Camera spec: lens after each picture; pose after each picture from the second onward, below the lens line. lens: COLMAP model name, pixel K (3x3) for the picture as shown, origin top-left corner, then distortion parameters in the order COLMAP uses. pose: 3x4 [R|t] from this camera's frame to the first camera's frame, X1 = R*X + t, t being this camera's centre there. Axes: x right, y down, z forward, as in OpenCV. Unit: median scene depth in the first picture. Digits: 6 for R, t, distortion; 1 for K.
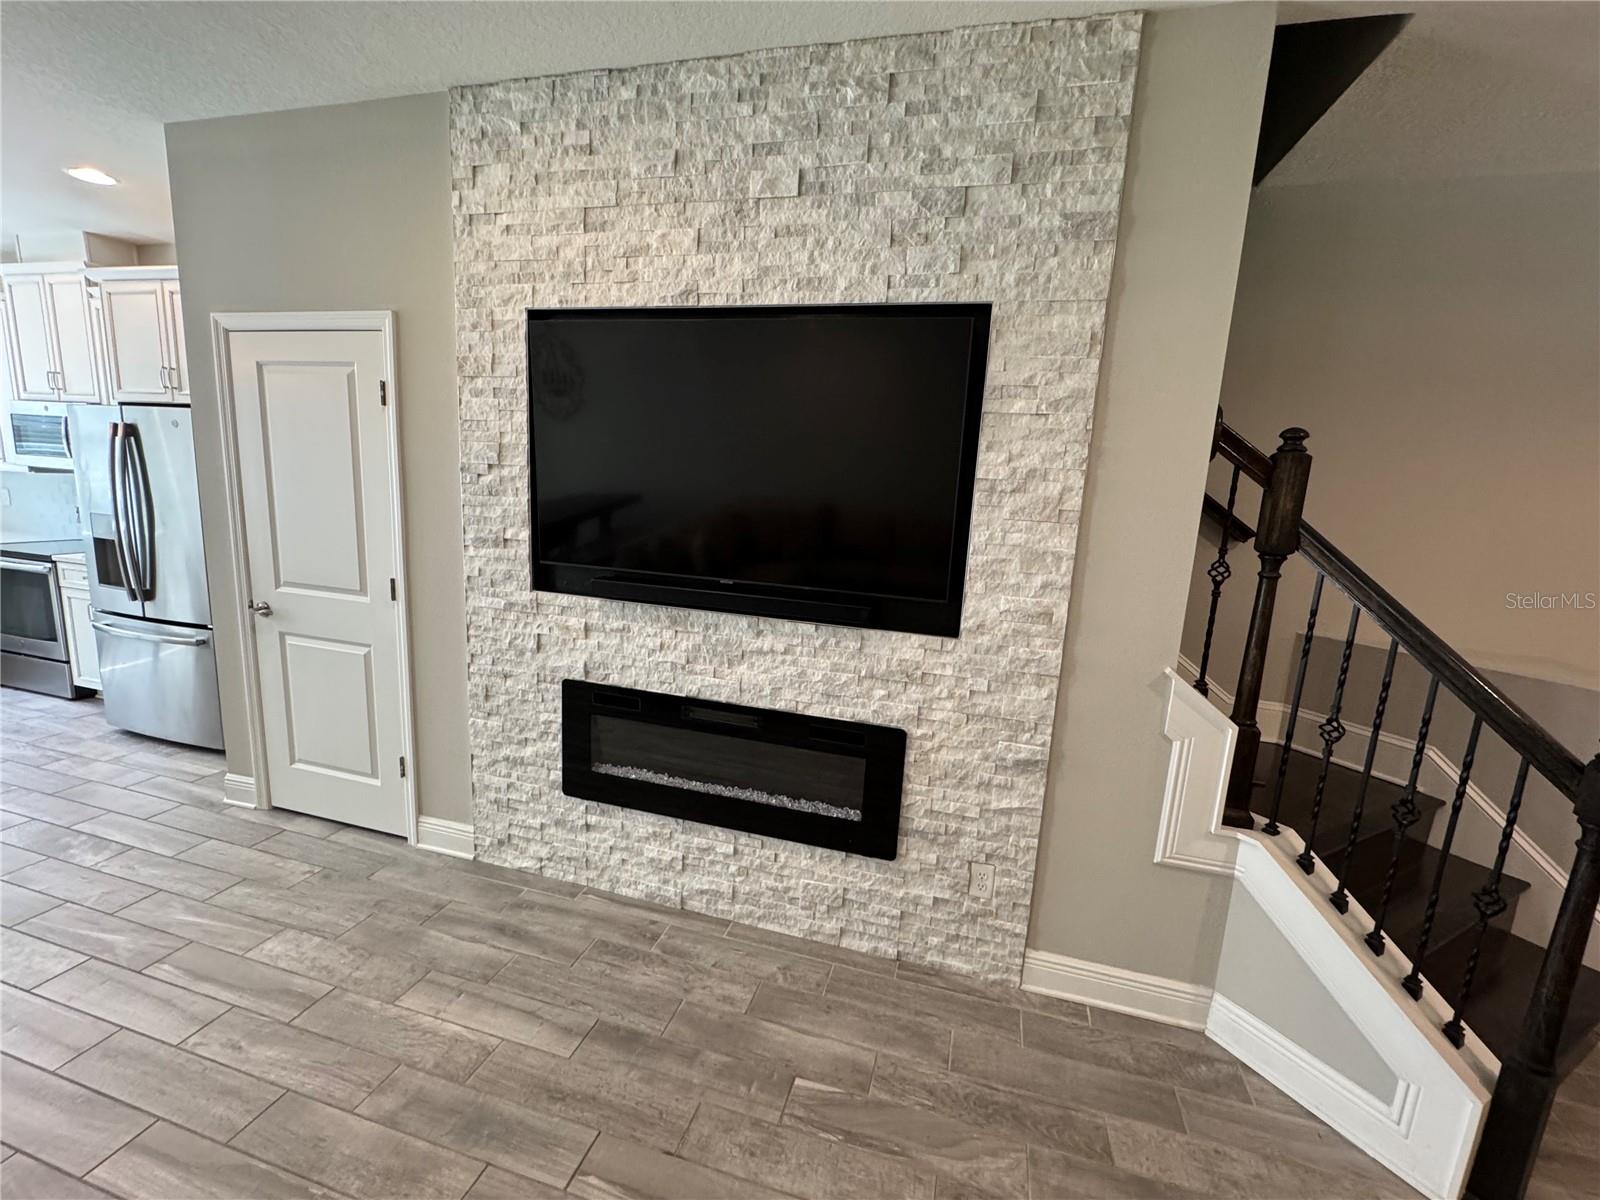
lens RADIAL K [[688.6, 0, 797.3], [0, 688.6, 602.4], [0, 0, 1]] dist [-0.001035, -0.000480]
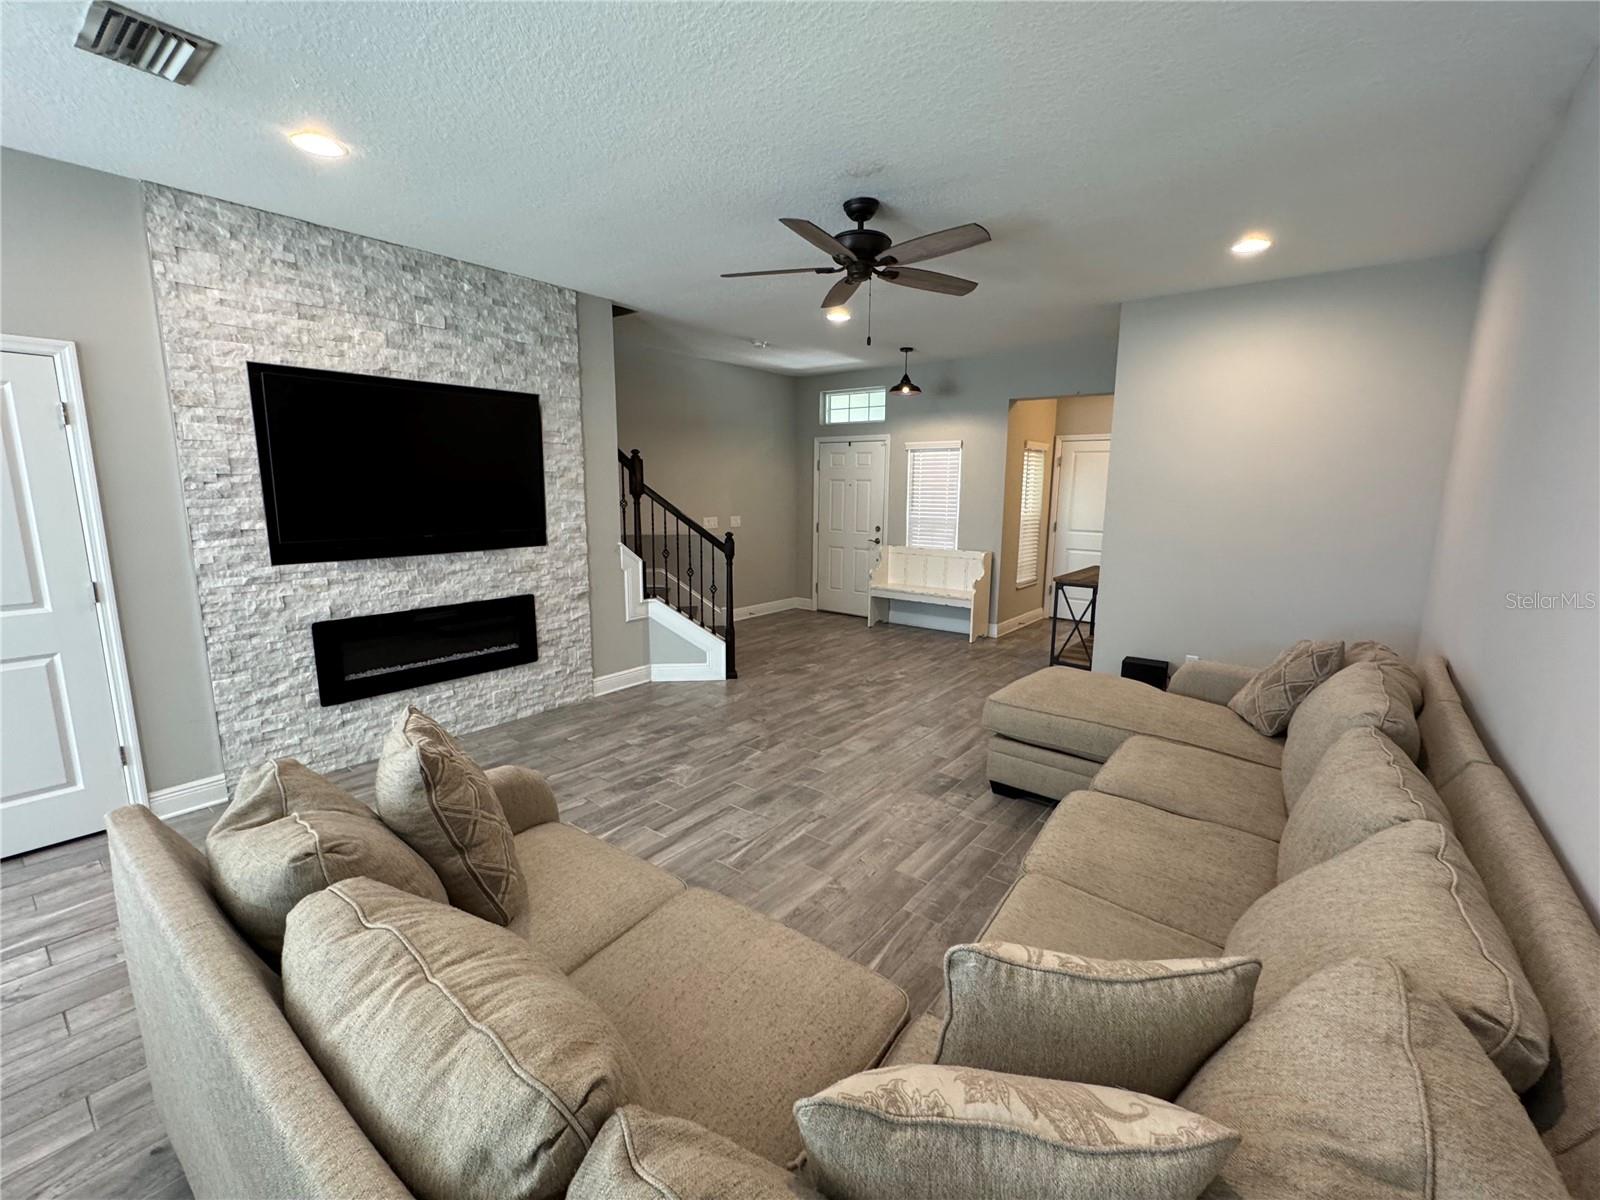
lens RADIAL K [[688.6, 0, 794.6], [0, 688.6, 602.4], [0, 0, 1]] dist [-0.001035, -0.000480]
pose [[0.379824, -0.208790, 0.901188, -1.363666], [0.179991, 0.972258, 0.149394, 0.040100], [-0.907379, 0.105462, 0.406867, -0.534253]]
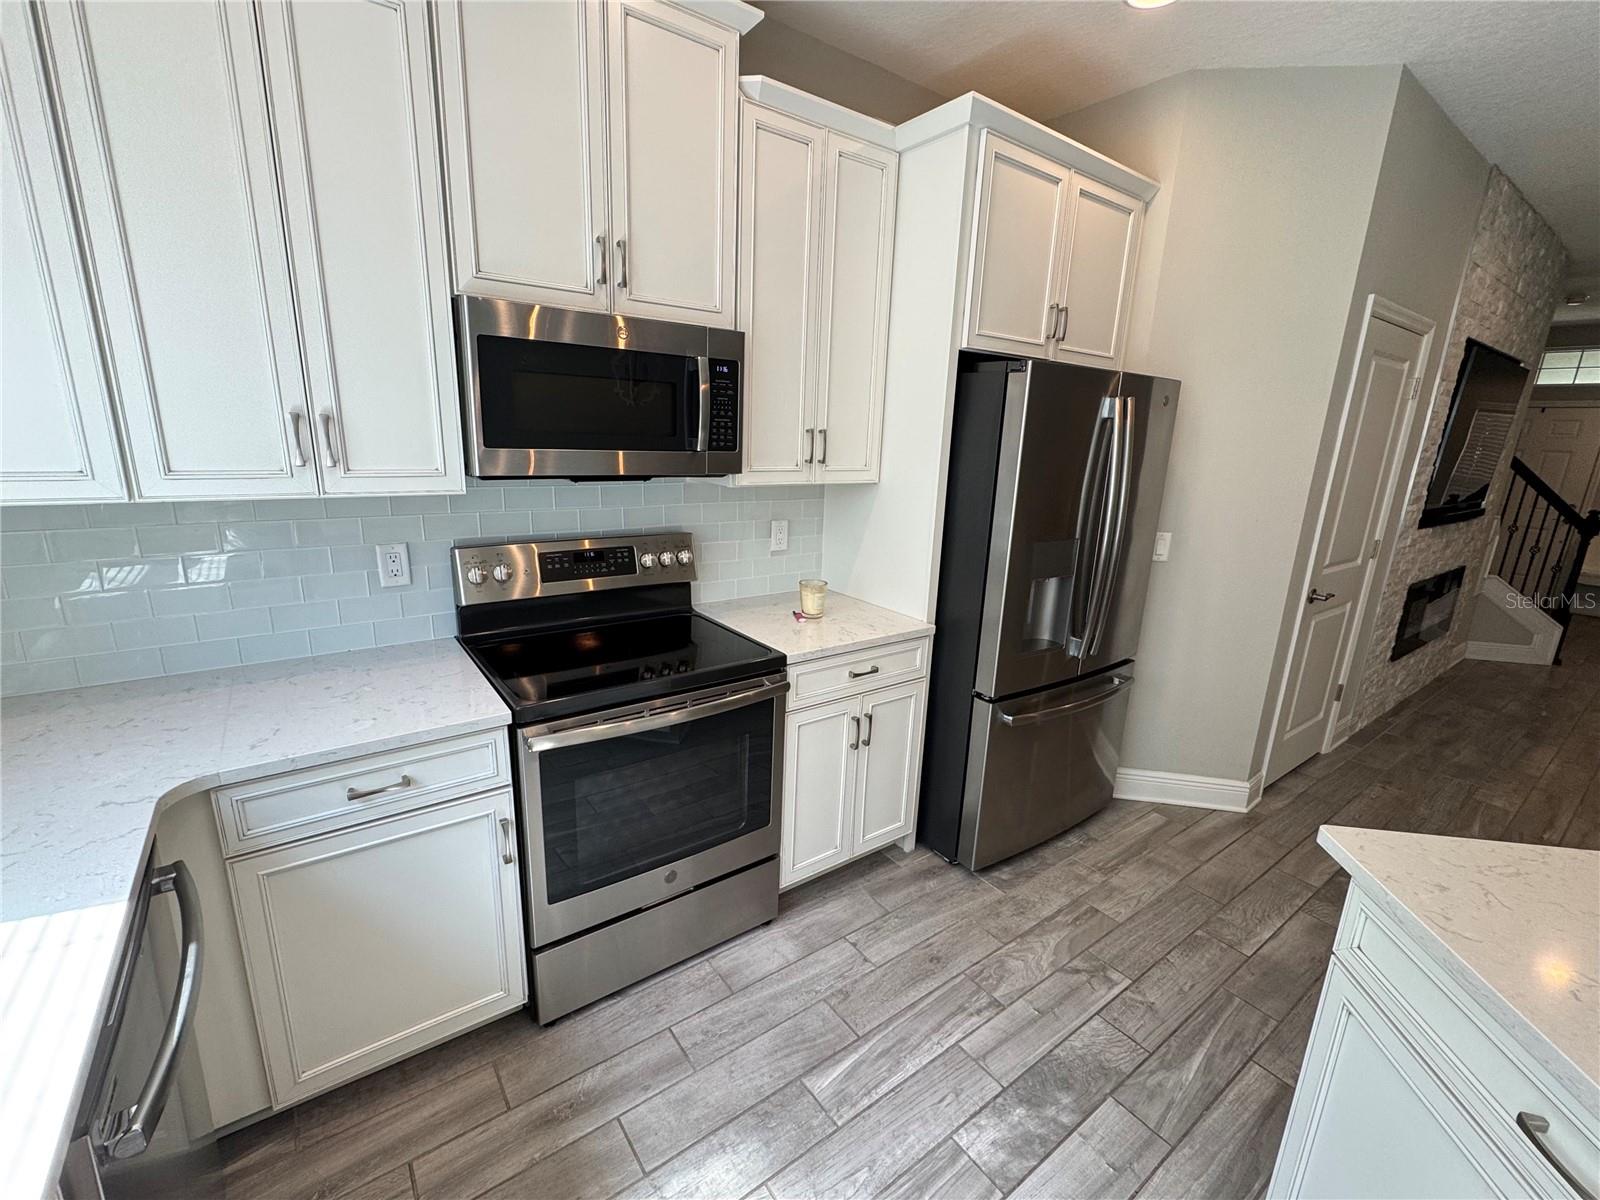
lens RADIAL K [[688.6, 0, 800.8], [0, 688.6, 603.4], [0, 0, 1]] dist [-0.001035, -0.000480]
pose [[0.610782, -0.225767, 0.758930, -2.563459], [0.138785, 0.974175, 0.178104, -0.337269], [-0.779541, -0.003455, 0.626342, 1.215669]]
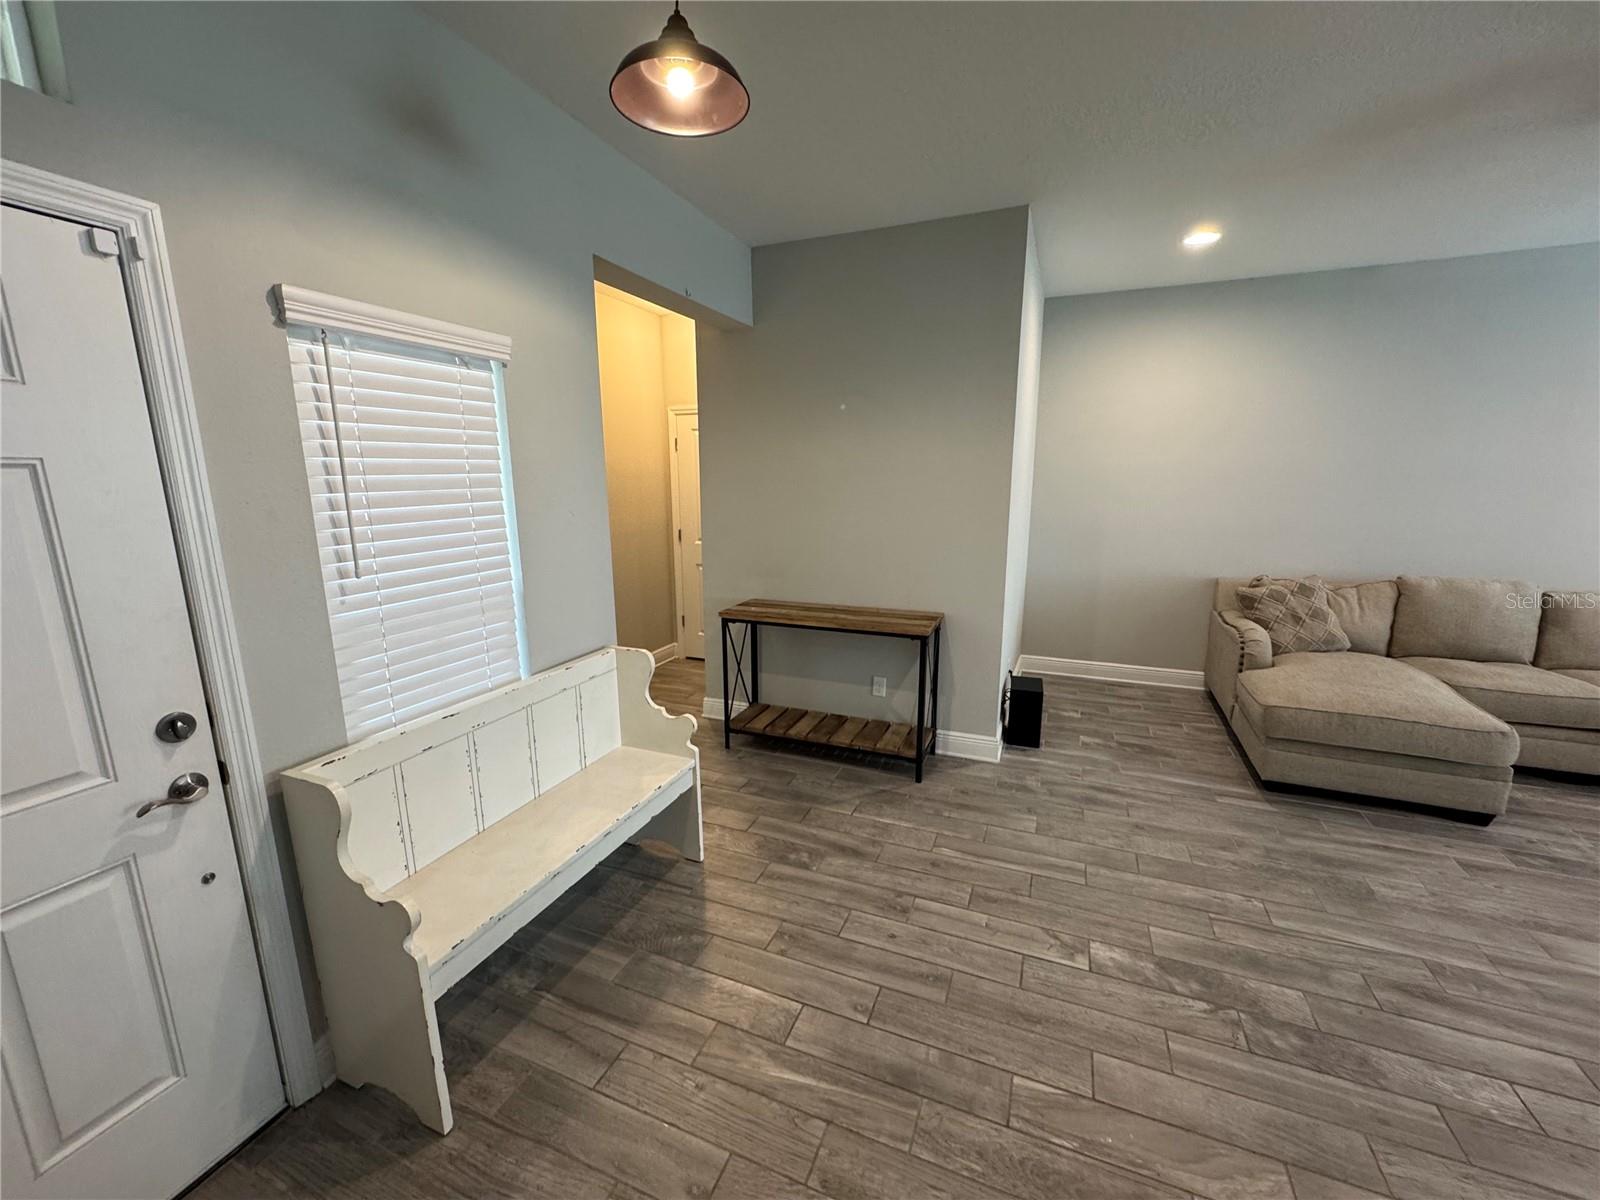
lens RADIAL K [[634.8, 0, 799.9], [0, 634.8, 599.4], [0, 0, 1]] dist [-0.001417, -0.000275]
pose [[-0.992403, -0.071103, 0.100405, 1.350567], [-0.028800, 0.927673, 0.372280, -0.072755], [-0.119614, 0.366560, -0.922673, 0.879170]]
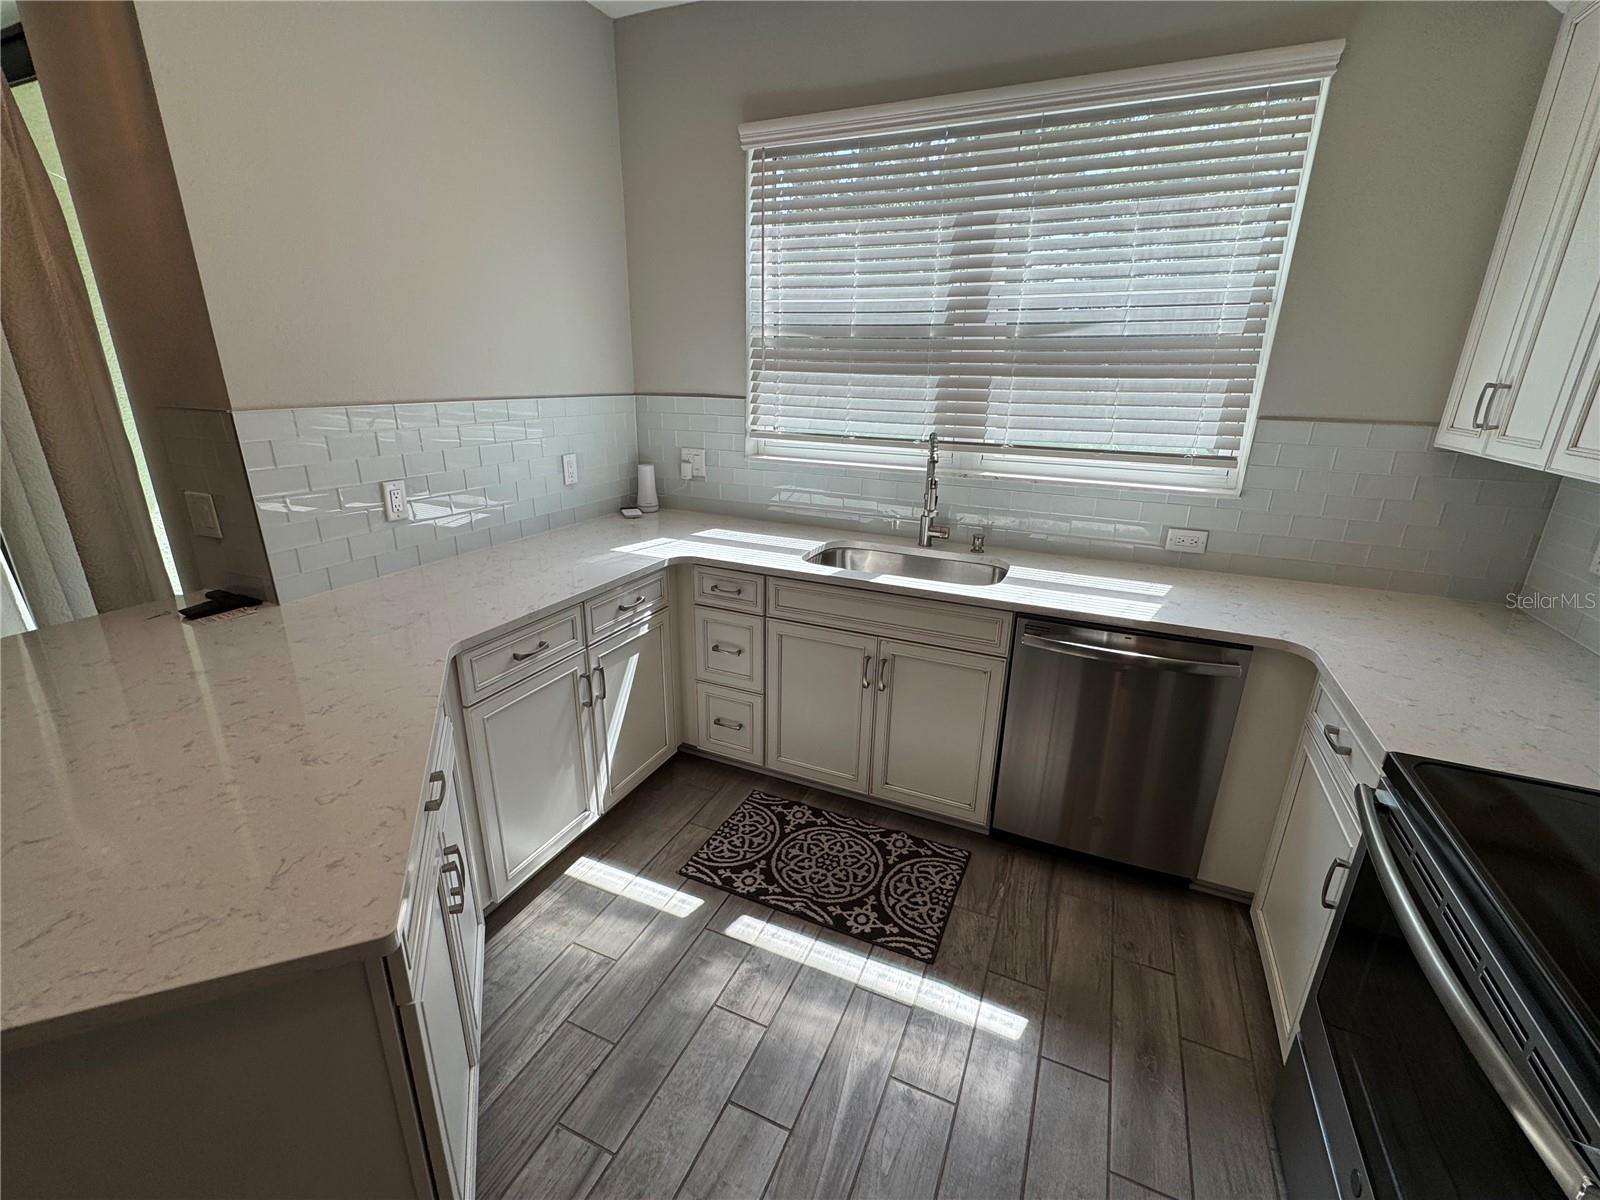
lens RADIAL K [[688.6, 0, 800.4], [0, 688.6, 600.5], [0, 0, 1]] dist [-0.001035, -0.000480]
pose [[-0.140246, 0.260537, -0.955223, -1.698748], [-0.203401, 0.936600, 0.285321, -0.324830], [0.968999, 0.234308, -0.078361, 1.426546]]
